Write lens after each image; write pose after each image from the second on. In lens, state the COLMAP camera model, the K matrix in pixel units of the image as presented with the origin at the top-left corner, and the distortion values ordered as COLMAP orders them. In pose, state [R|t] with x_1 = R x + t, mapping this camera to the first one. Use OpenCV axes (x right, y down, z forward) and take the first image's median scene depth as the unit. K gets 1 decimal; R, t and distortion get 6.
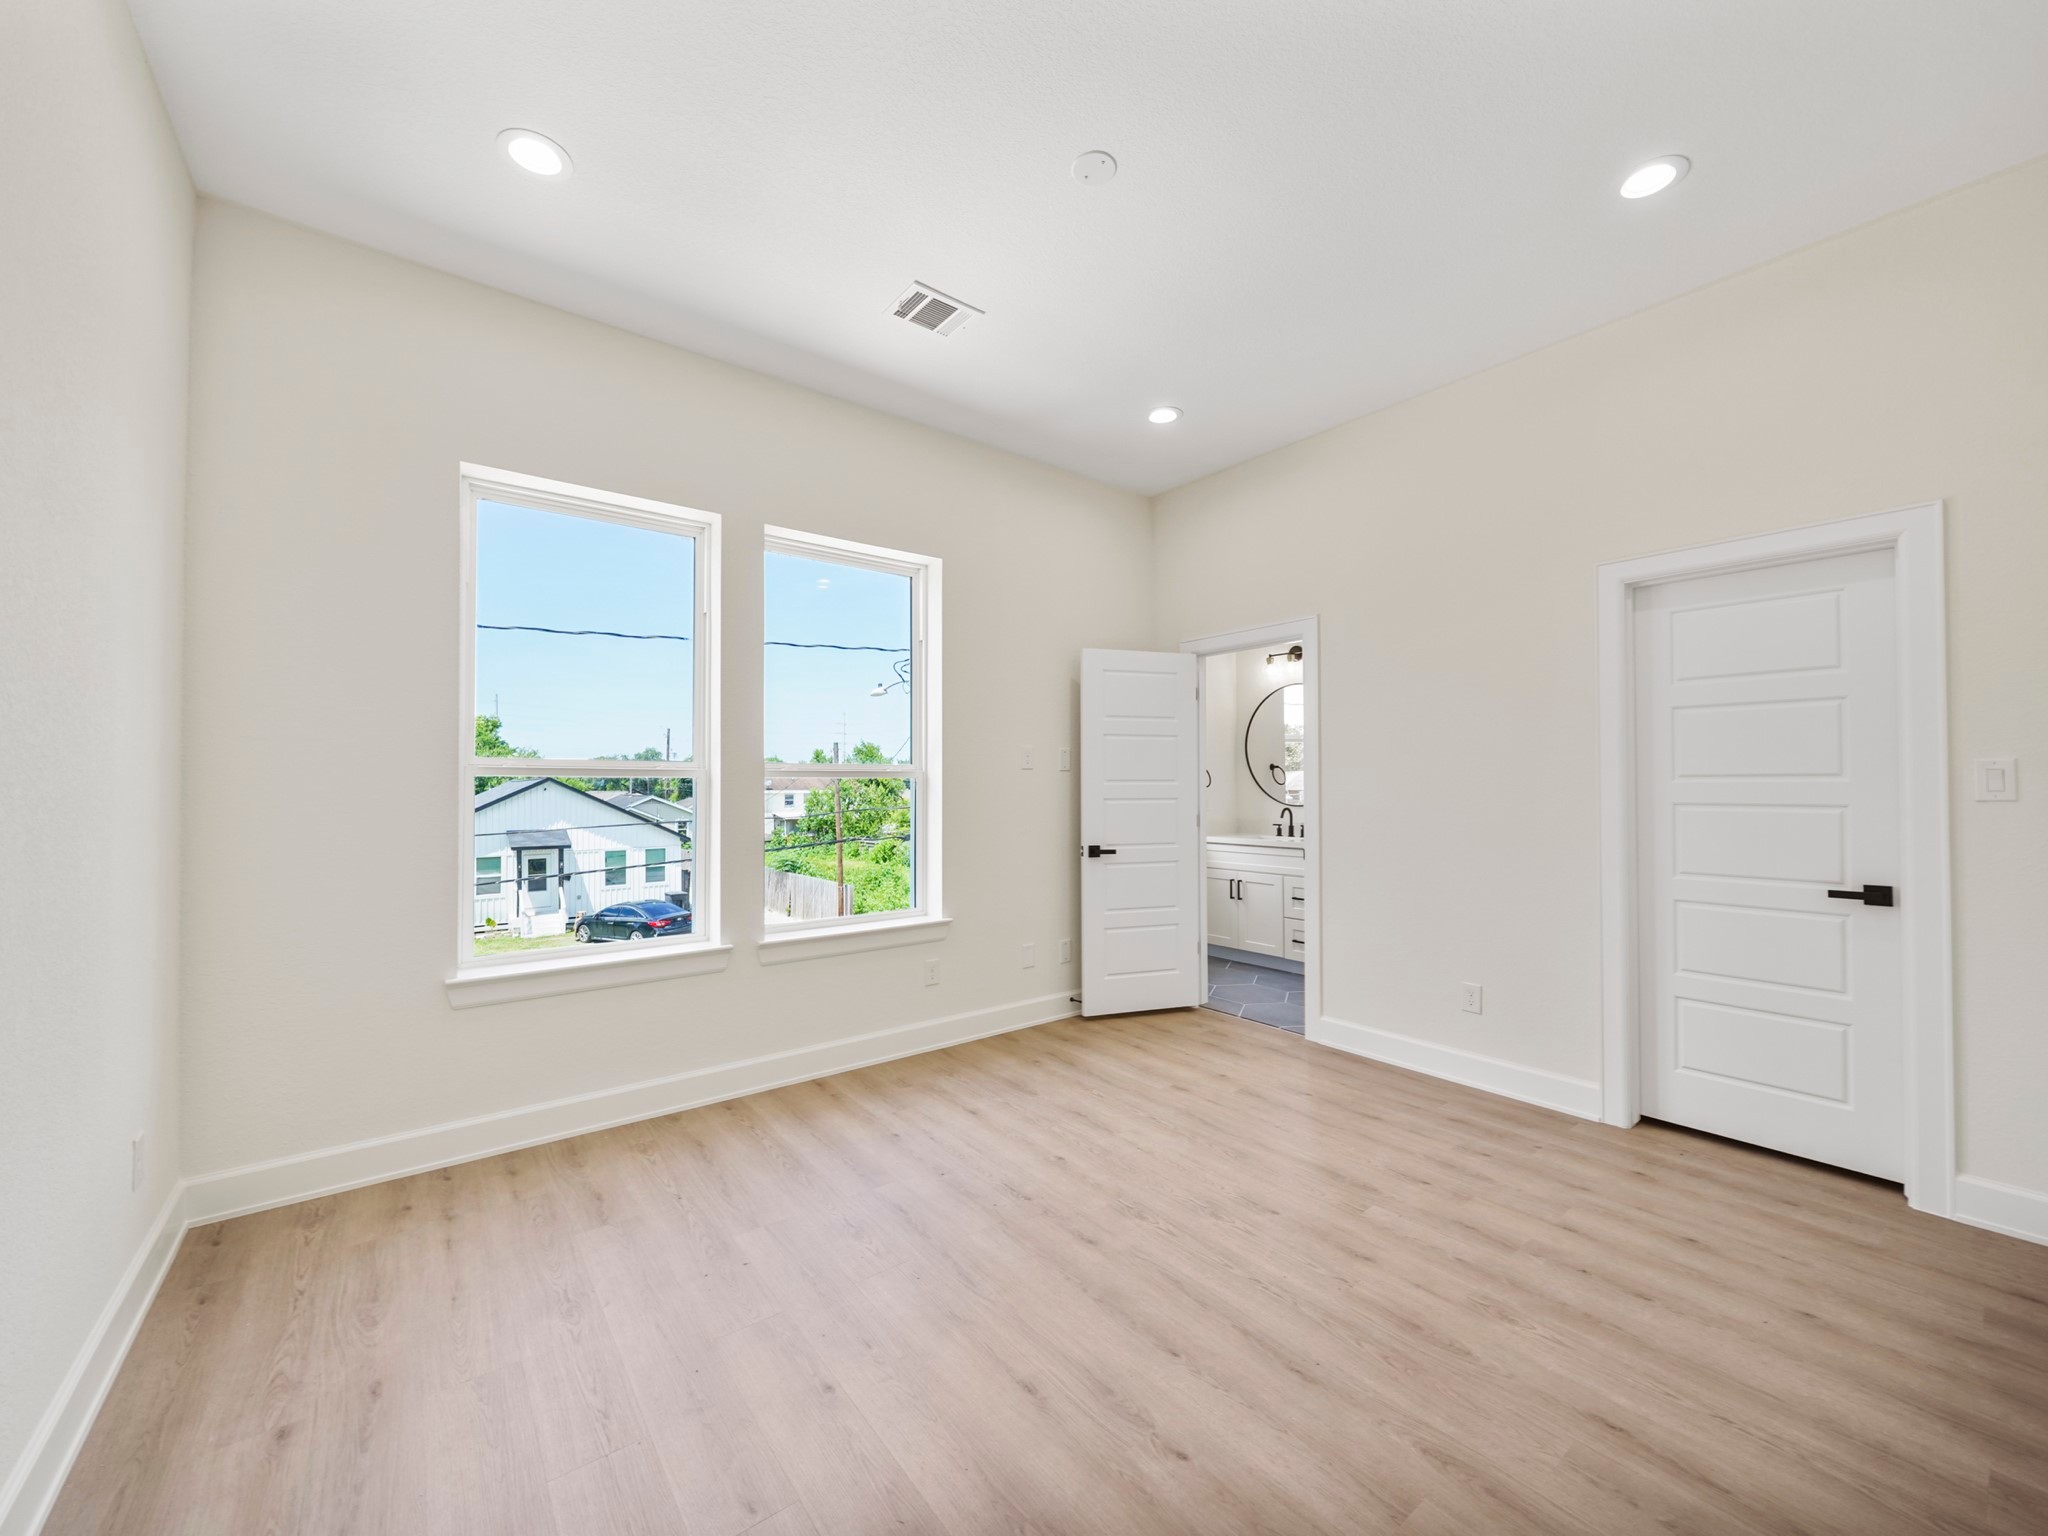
lens RADIAL K [[796.8, 0, 1027.0], [0, 796.8, 777.7], [0, 0, 1]] dist [-0.006861, 0.000258]
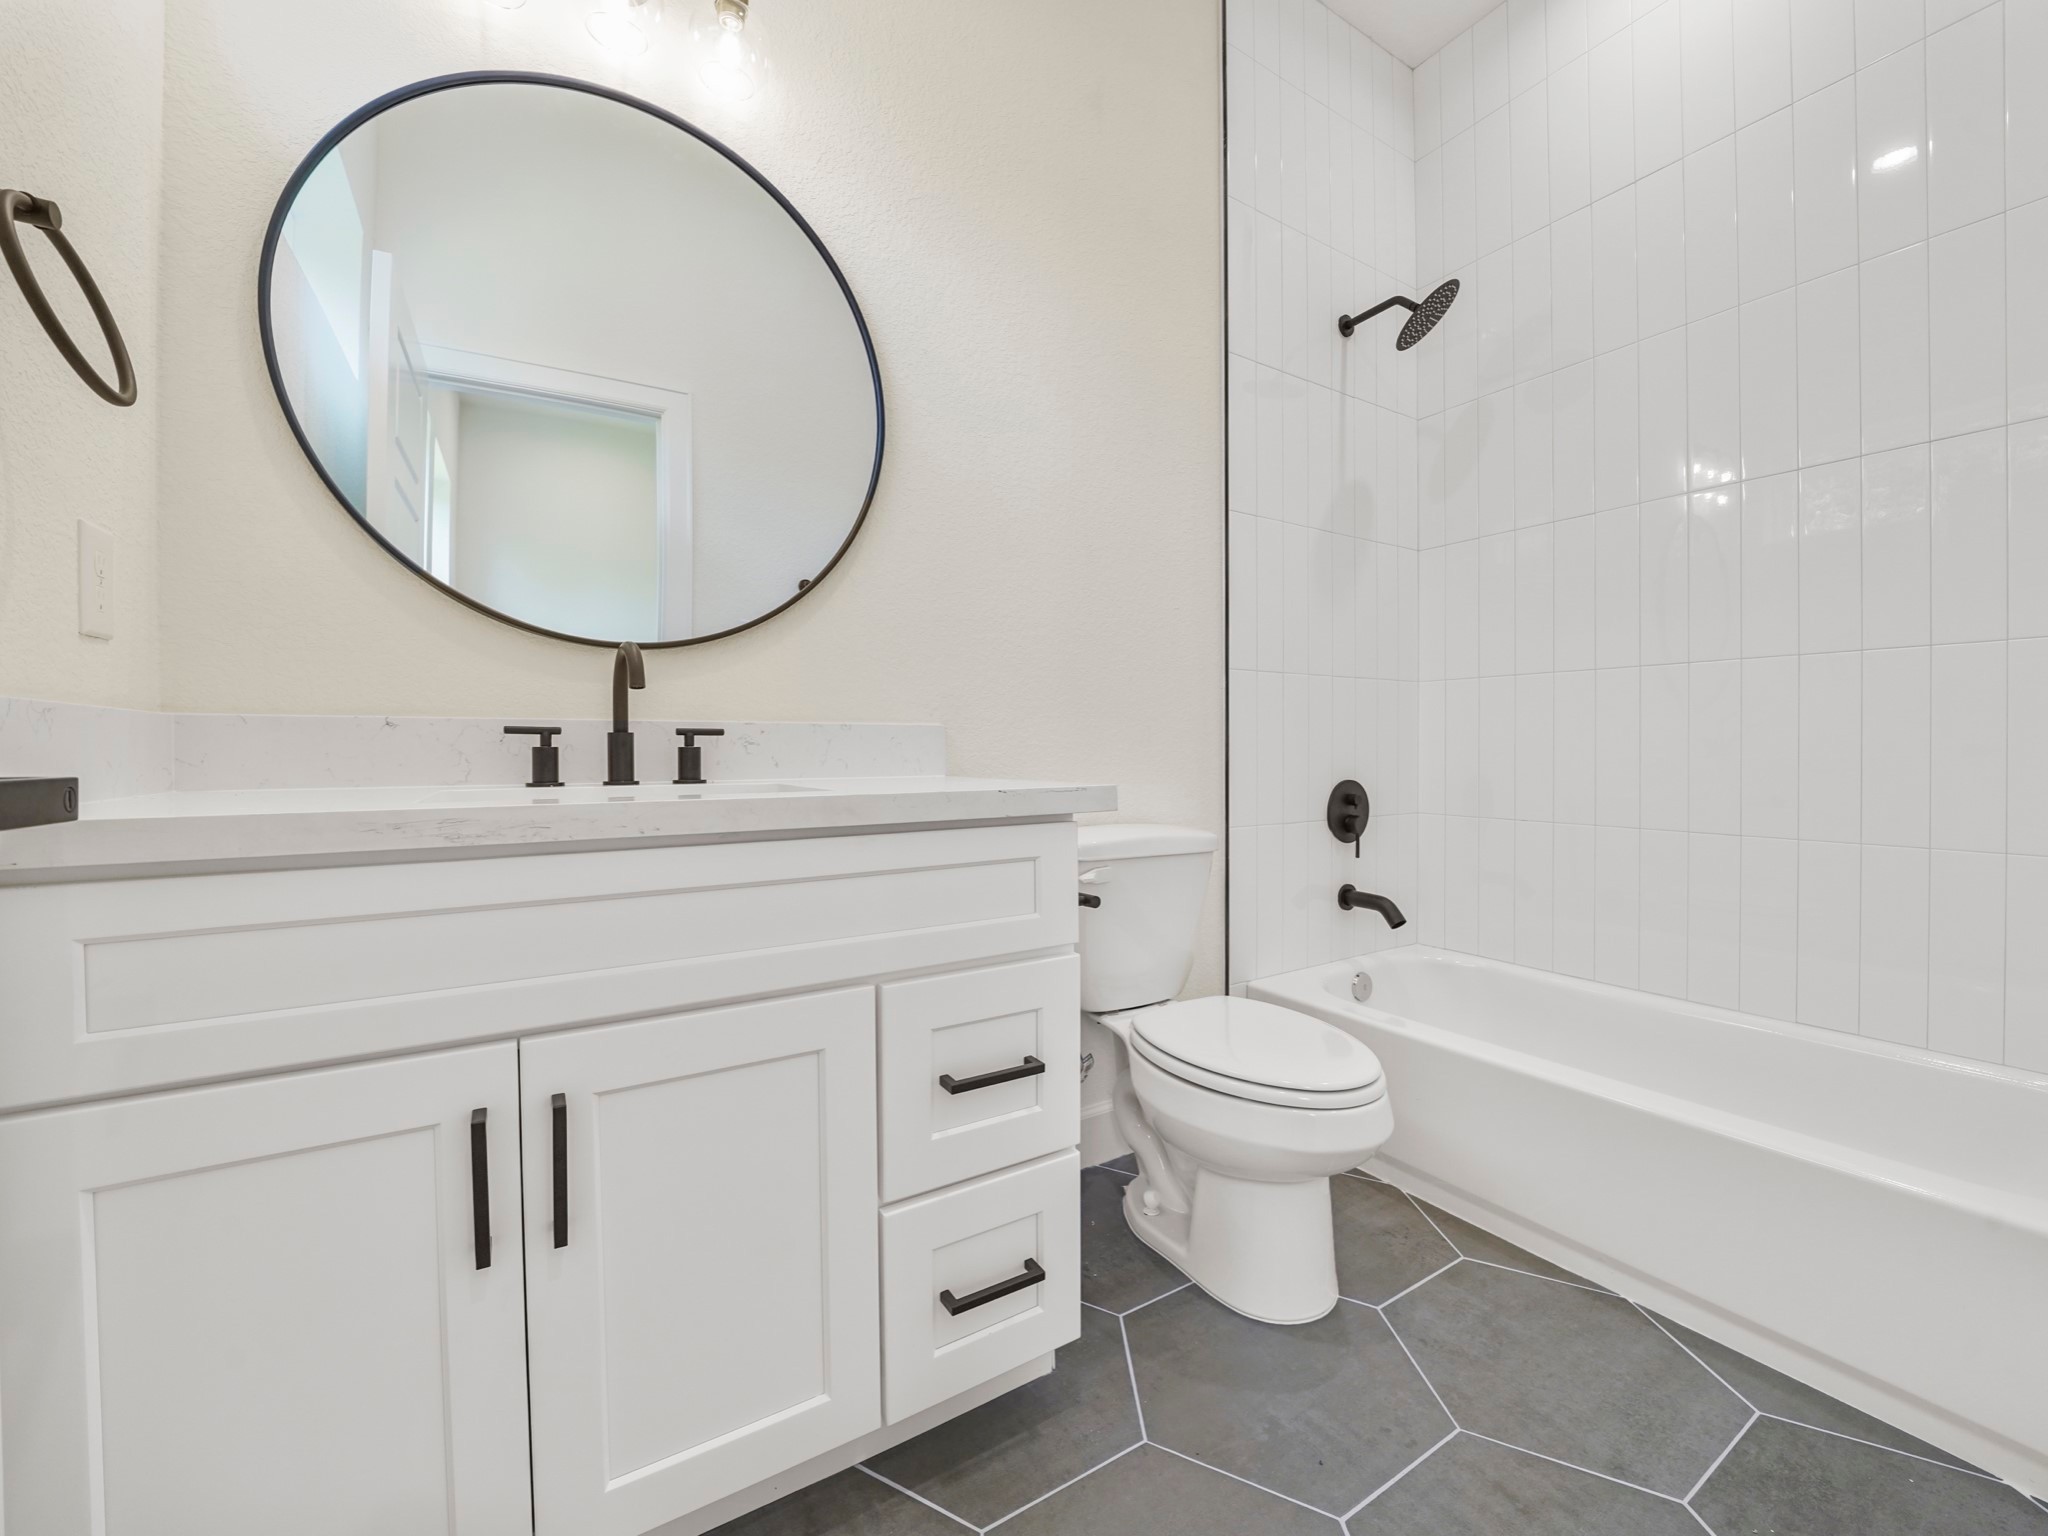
lens RADIAL K [[796.8, 0, 1010.0], [0, 796.8, 761.6], [0, 0, 1]] dist [-0.006861, 0.000258]
pose [[0.123271, -0.013895, 0.992276, 0.133452], [-0.011408, 0.999816, 0.015417, 0.063086], [-0.992307, -0.013220, 0.123090, 0.866427]]
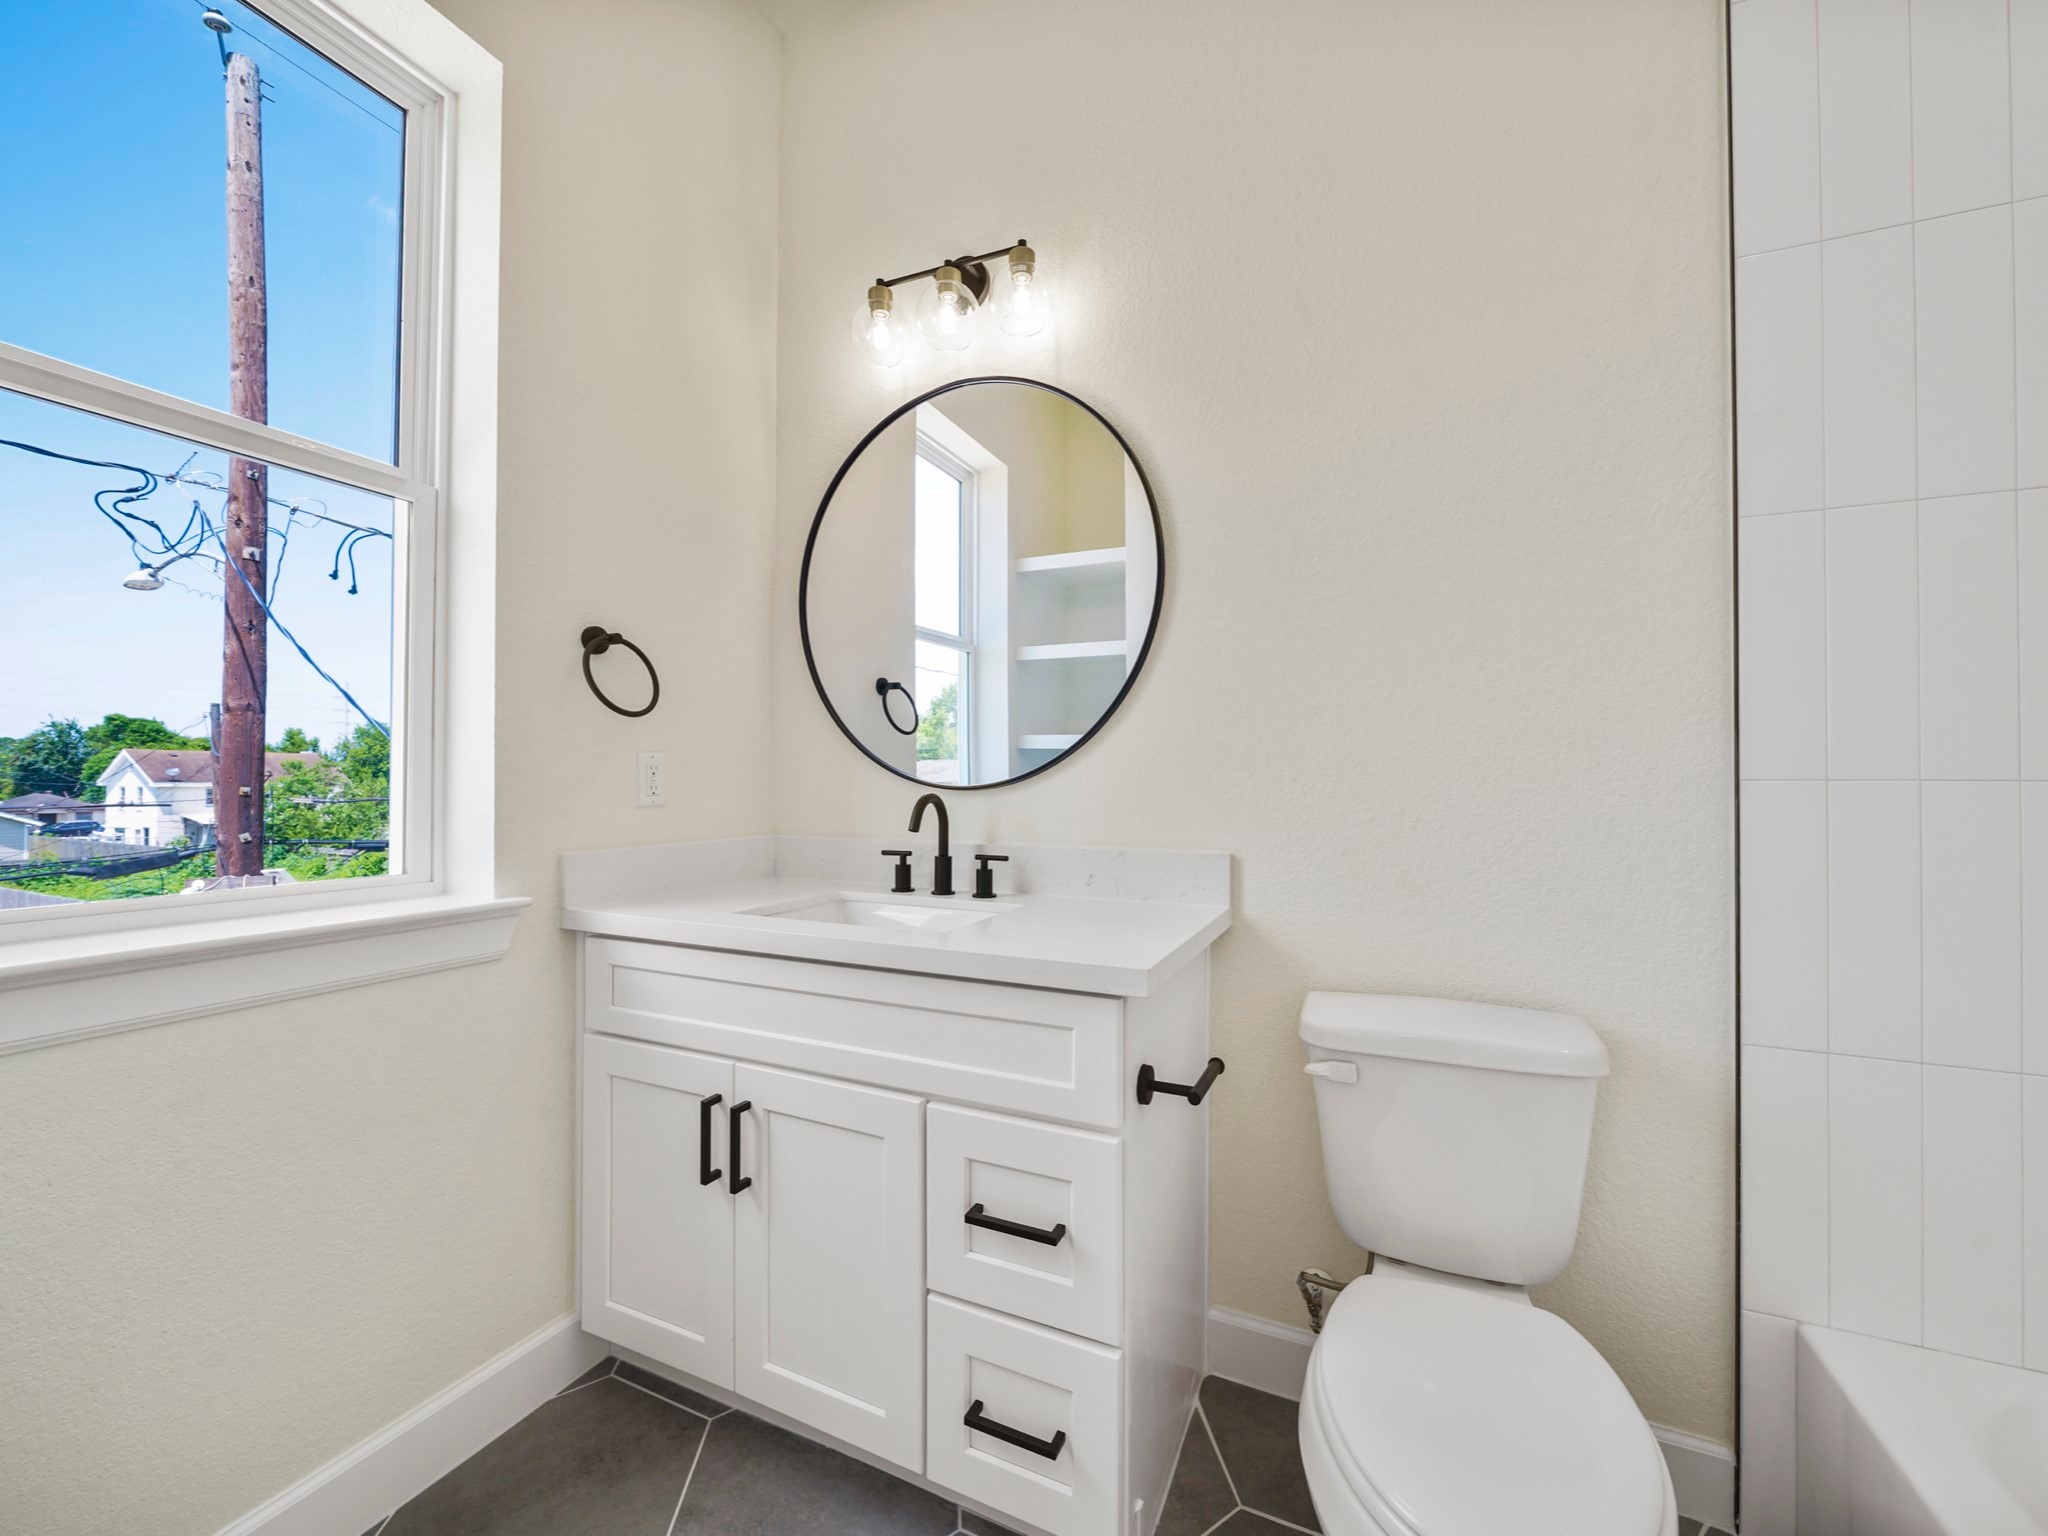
lens RADIAL K [[796.8, 0, 1018.4], [0, 796.8, 775.7], [0, 0, 1]] dist [-0.006861, 0.000258]
pose [[0.893373, 0.012054, 0.449155, 0.224134], [-0.012400, 0.999921, -0.002171, 0.030877], [-0.449146, -0.003630, 0.893451, 0.724446]]
